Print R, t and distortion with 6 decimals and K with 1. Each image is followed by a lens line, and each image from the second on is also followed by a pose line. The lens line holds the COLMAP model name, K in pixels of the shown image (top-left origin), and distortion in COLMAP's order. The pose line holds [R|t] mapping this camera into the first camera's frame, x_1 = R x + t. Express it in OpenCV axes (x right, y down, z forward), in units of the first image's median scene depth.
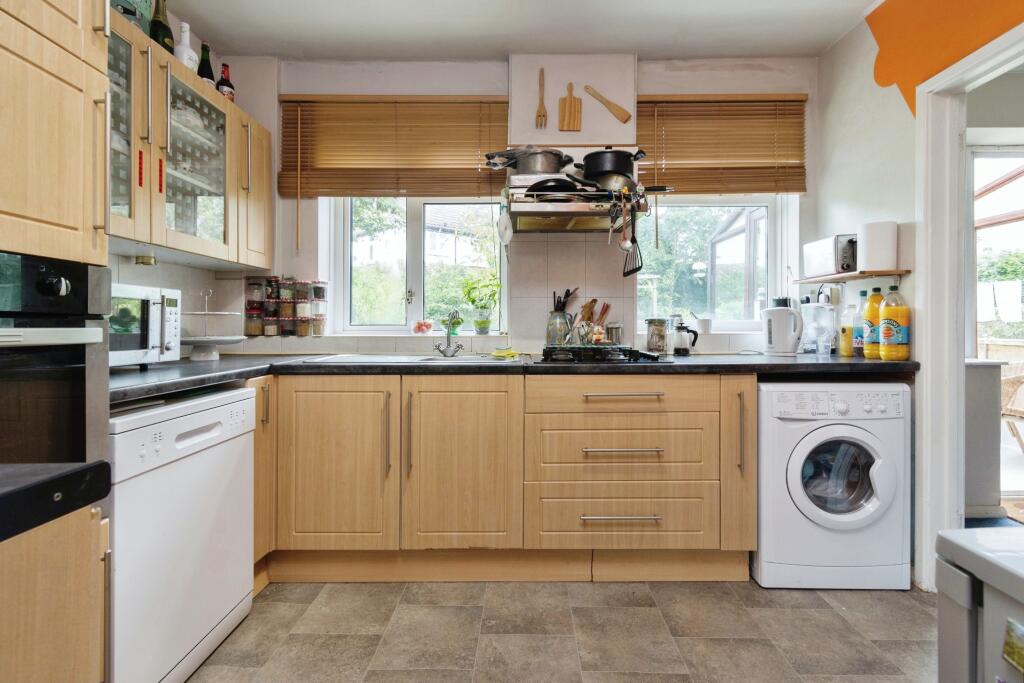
lens RADIAL K [[455.9, 0, 517.3], [0, 455.9, 331.1], [0, 0, 1]] dist [0.004839, 0.000017]
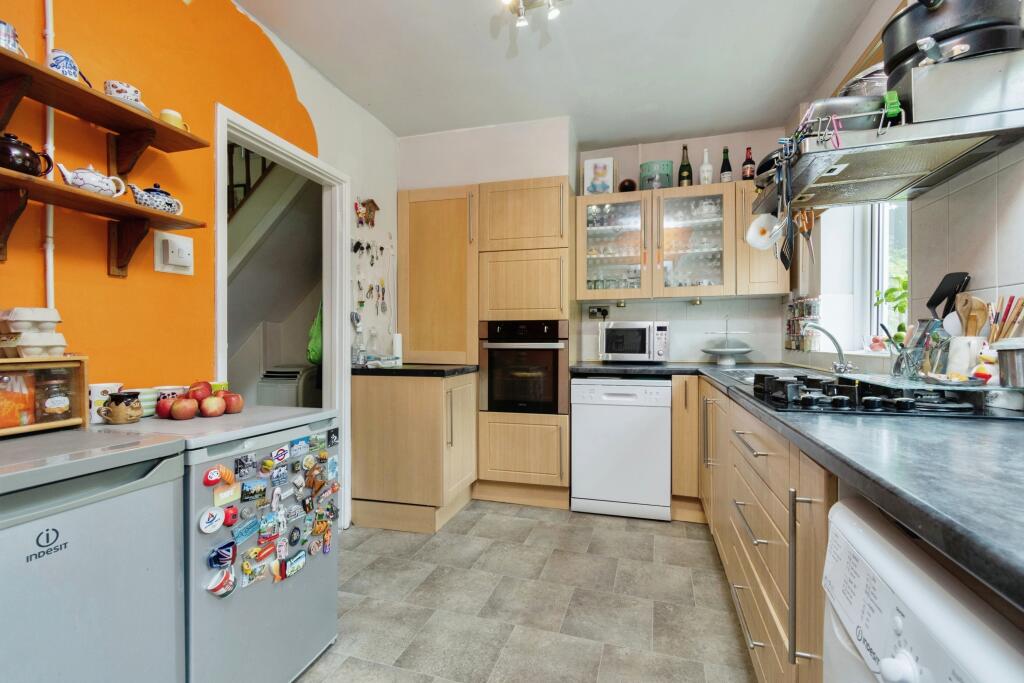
lens RADIAL K [[455.9, 0, 516.9], [0, 455.9, 344.9], [0, 0, 1]] dist [0.004839, 0.000017]
pose [[-0.289974, -0.000522, -0.957034, 1.228334], [-0.005368, 0.999985, 0.001081, 0.002124], [0.957020, 0.005450, -0.289972, 1.062755]]
